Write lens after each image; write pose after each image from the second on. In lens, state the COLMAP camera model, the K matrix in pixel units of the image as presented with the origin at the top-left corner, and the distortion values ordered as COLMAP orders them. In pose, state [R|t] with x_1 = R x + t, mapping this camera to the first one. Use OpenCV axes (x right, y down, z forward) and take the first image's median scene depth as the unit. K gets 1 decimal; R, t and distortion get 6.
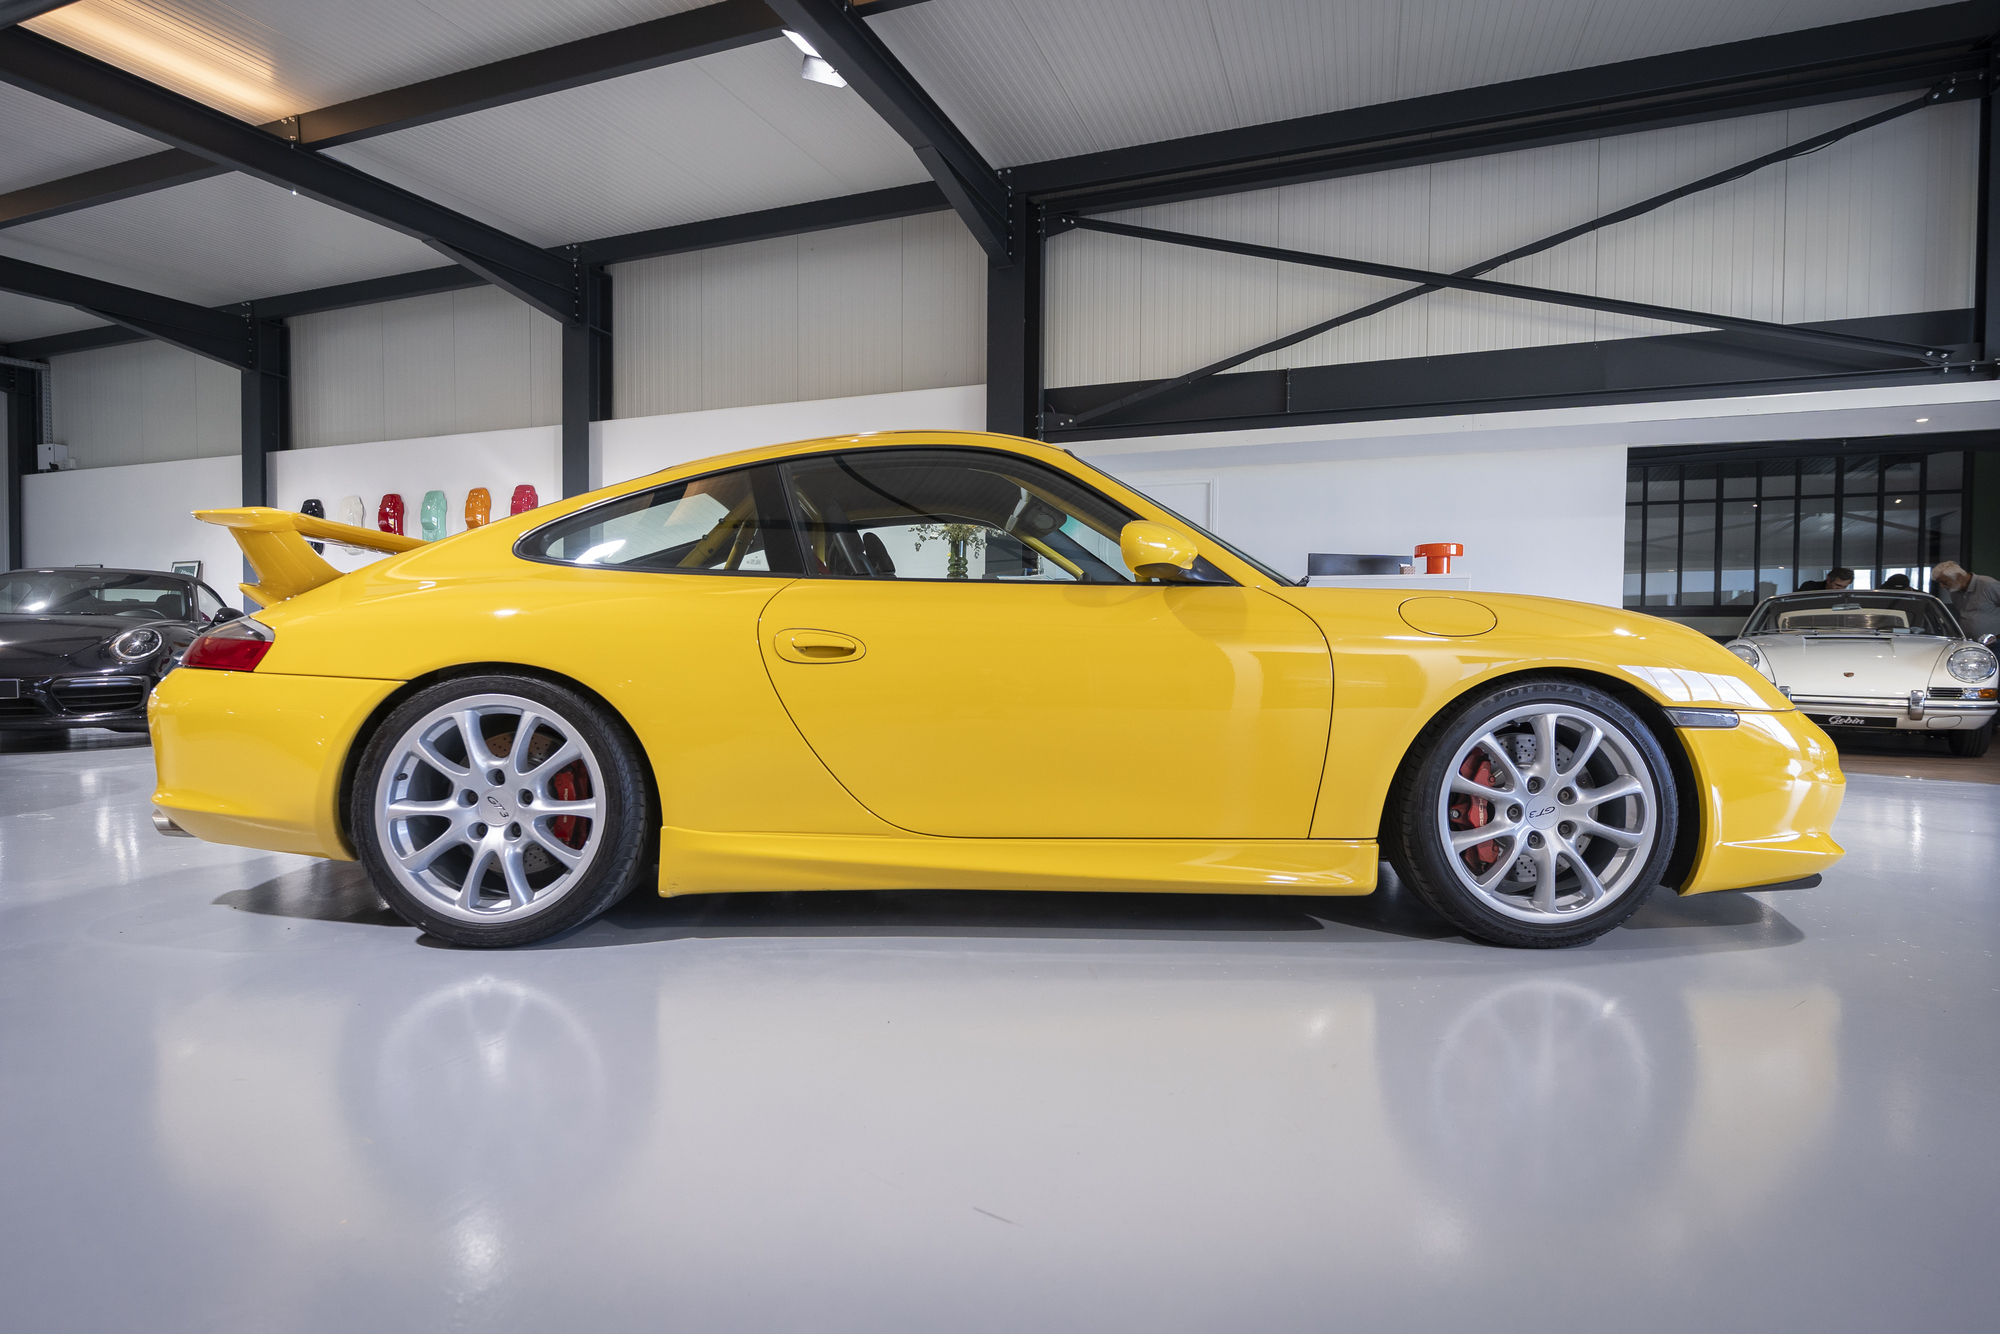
lens RADIAL K [[1014.0, 0, 1007.6], [0, 1014.0, 669.6], [0, 0, 1]] dist [-0.000039, -0.000081]
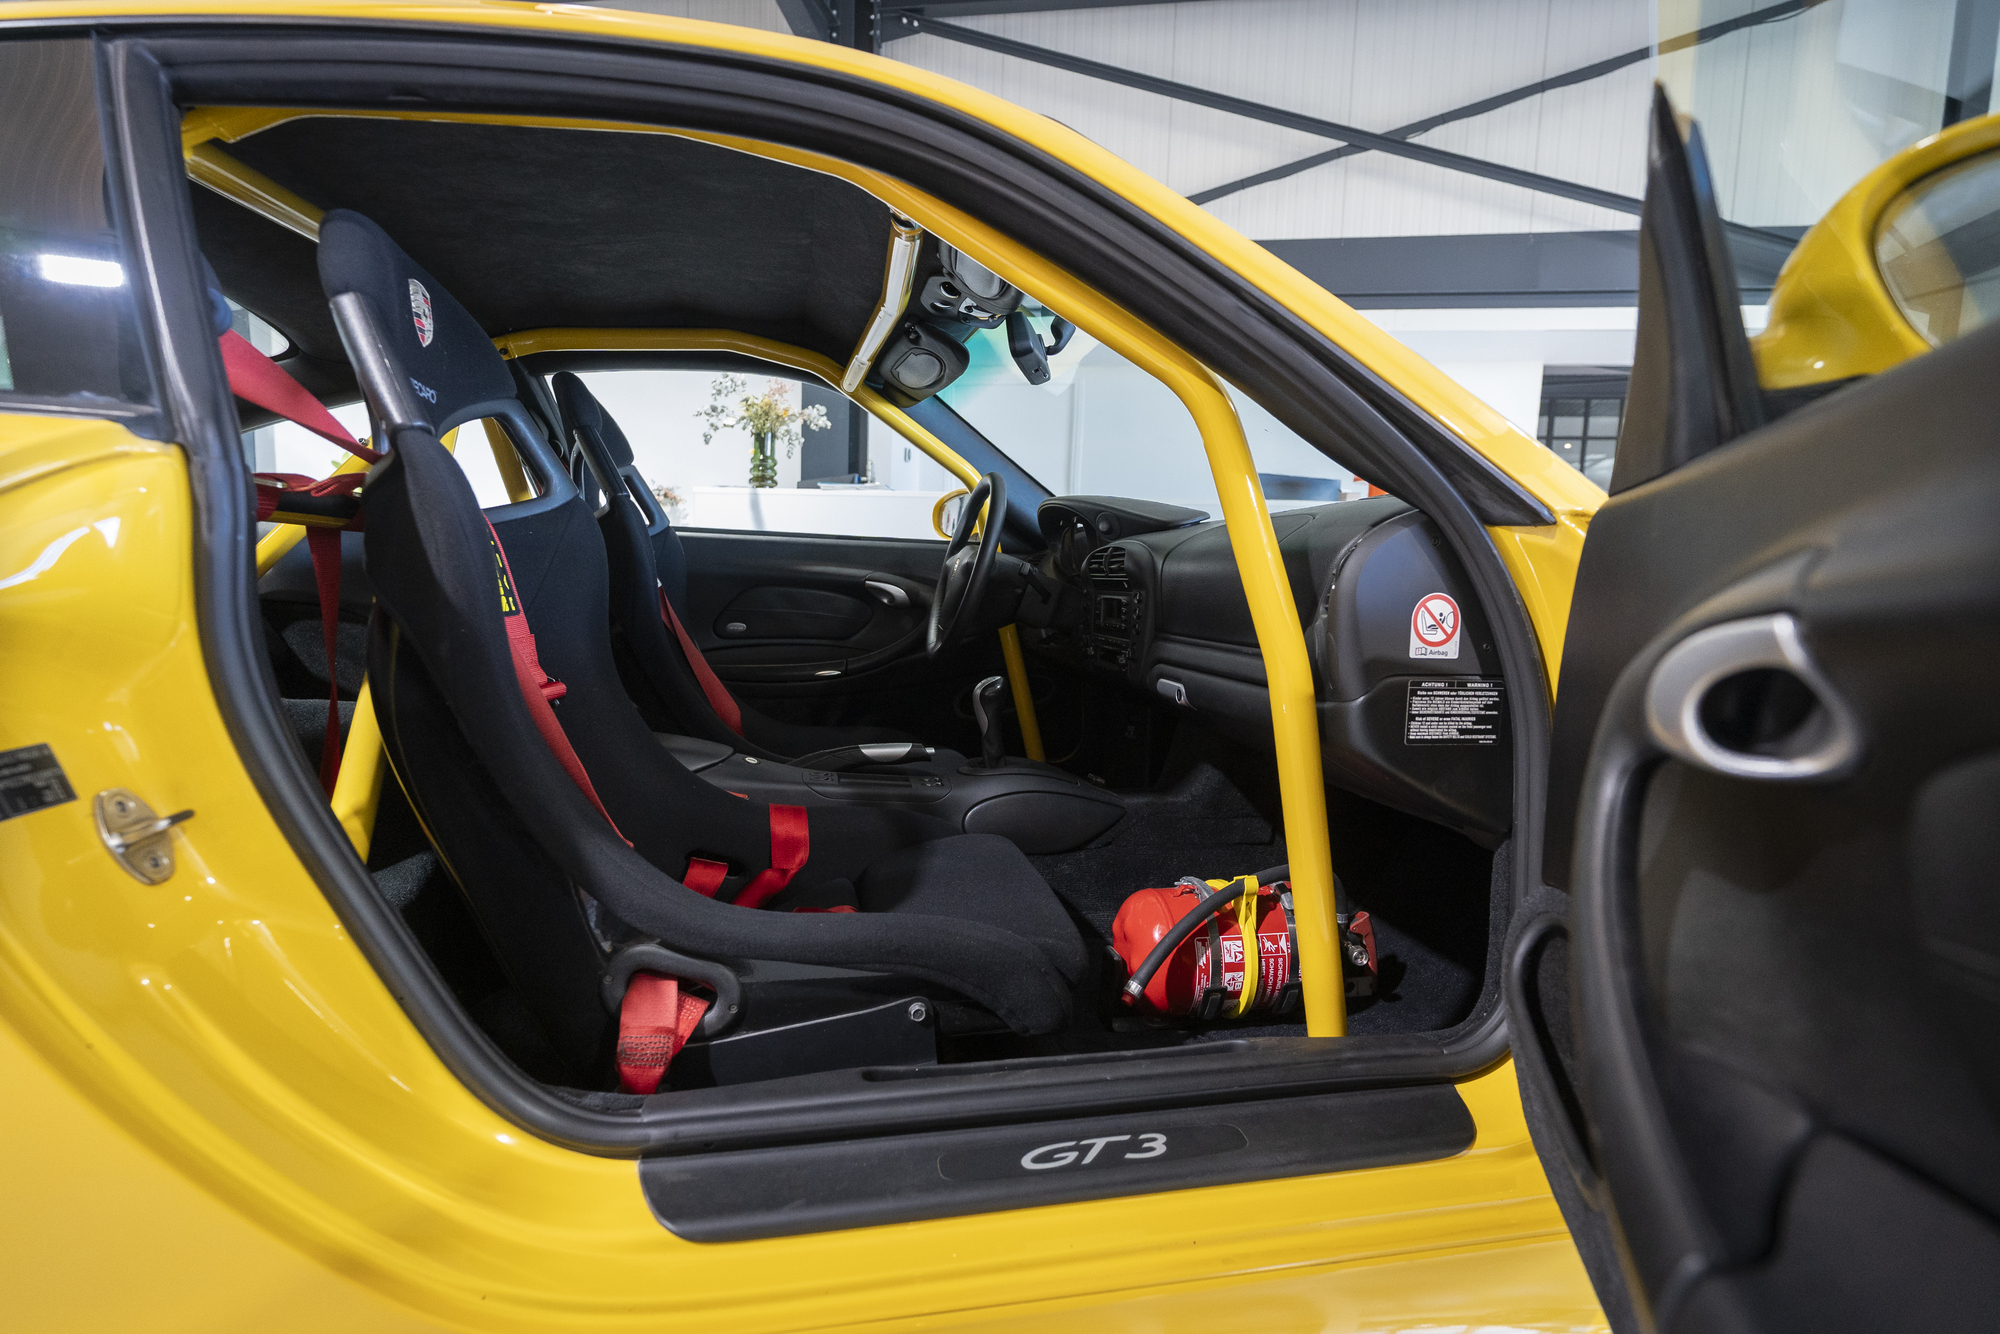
lens RADIAL K [[950.9, 0, 1011.7], [0, 950.9, 669.8], [0, 0, 1]] dist [0.001203, 0.000069]
pose [[0.981122, 0.000183, 0.193391, -0.005506], [-0.018467, 0.995519, 0.092745, -0.022039], [-0.192508, -0.094565, 0.976728, 0.263959]]
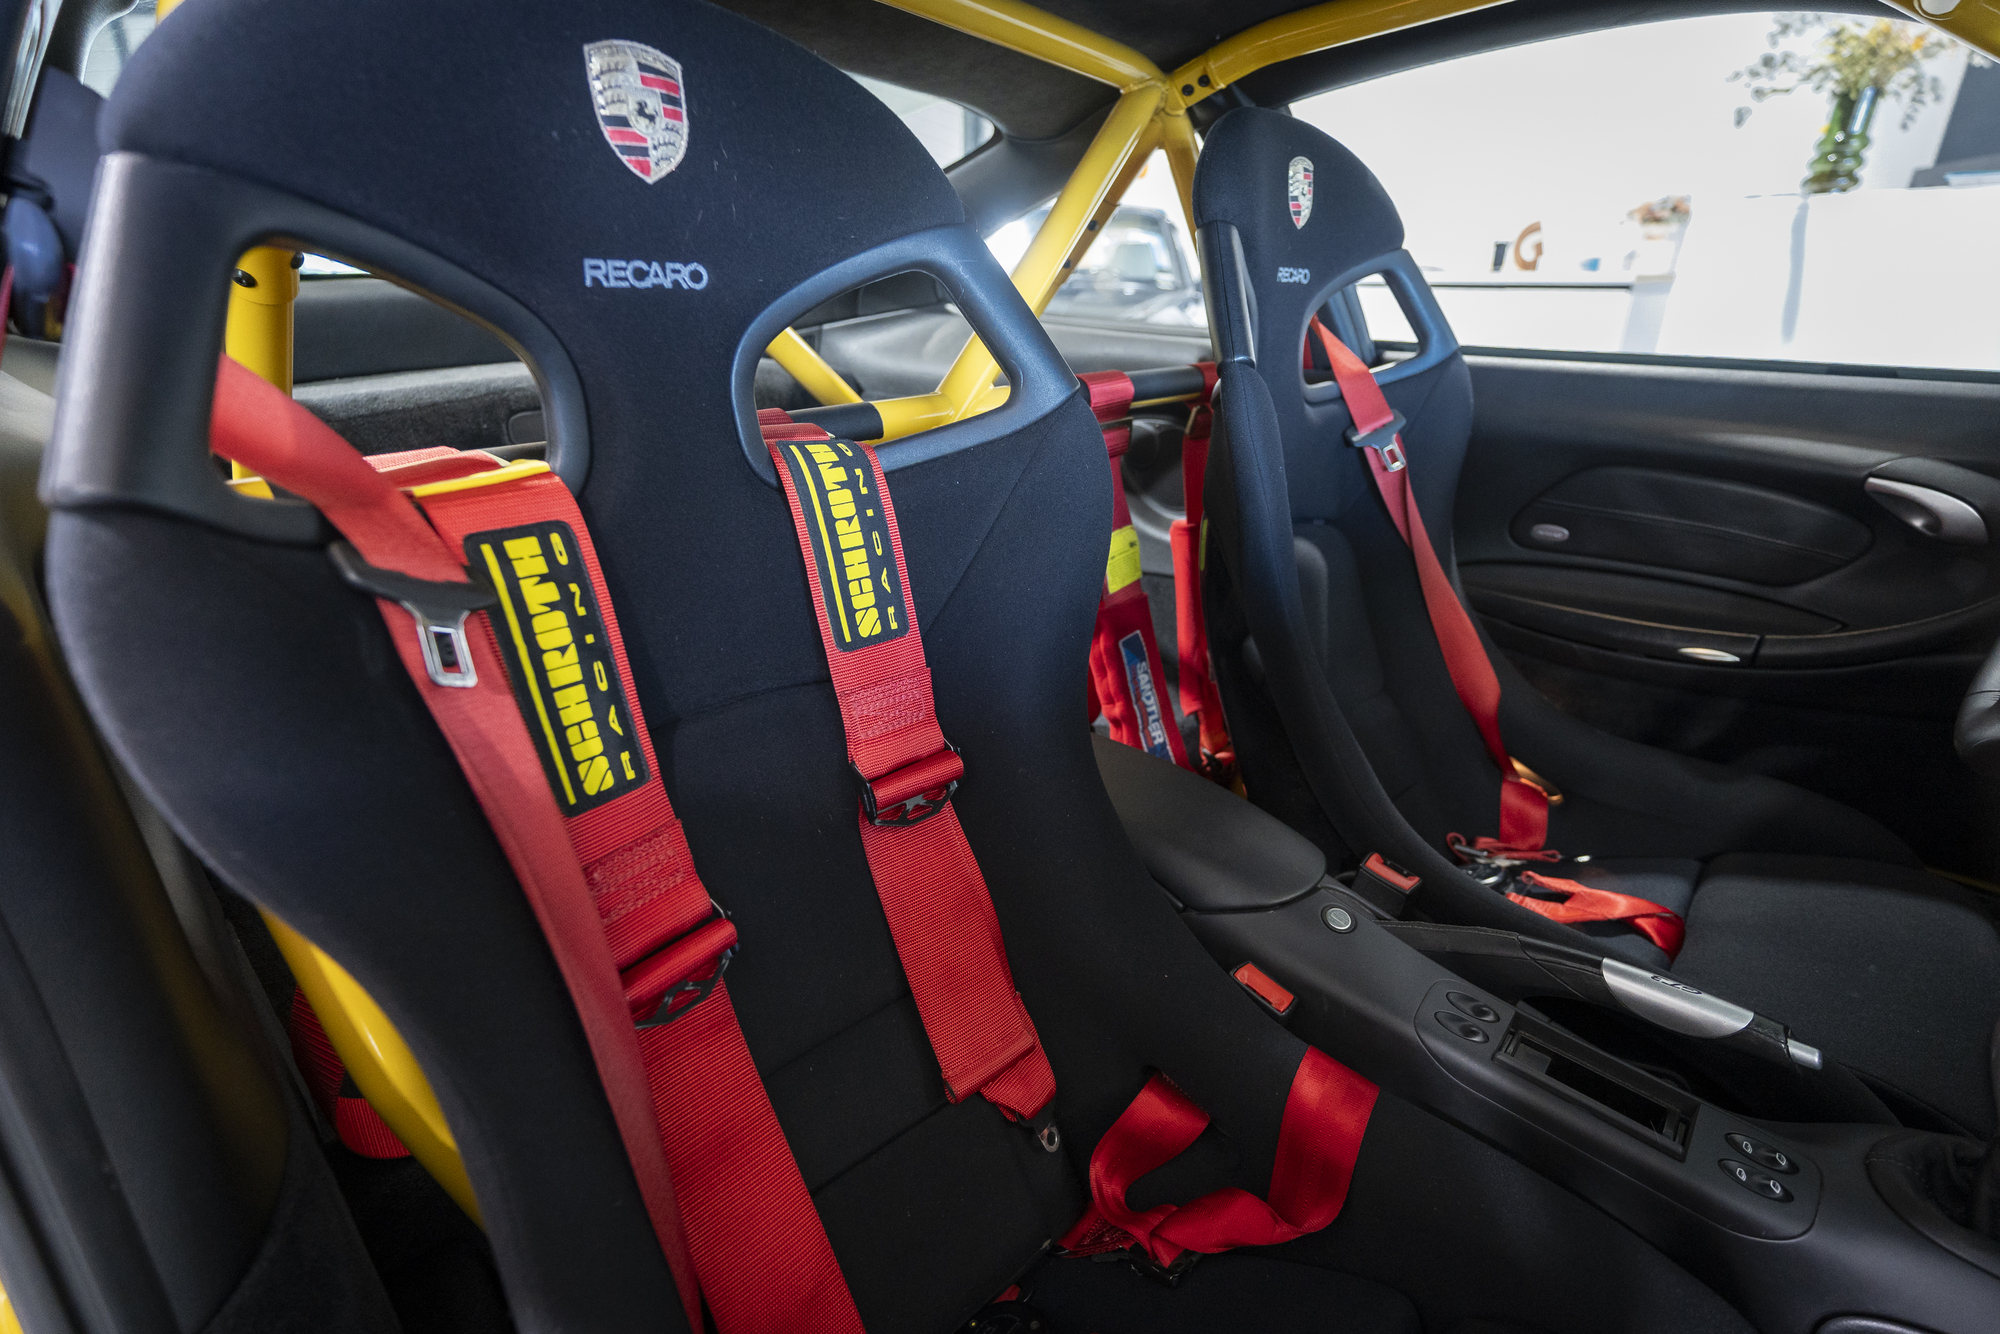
lens RADIAL K [[953.6, 0, 1002.8], [0, 953.6, 677.1], [0, 0, 1]] dist [0.001857, -0.000559]
pose [[0.720901, 0.257989, -0.643229, 0.014493], [0.005479, 0.925979, 0.377536, -0.048667], [0.693016, -0.275690, 0.666126, 0.389928]]
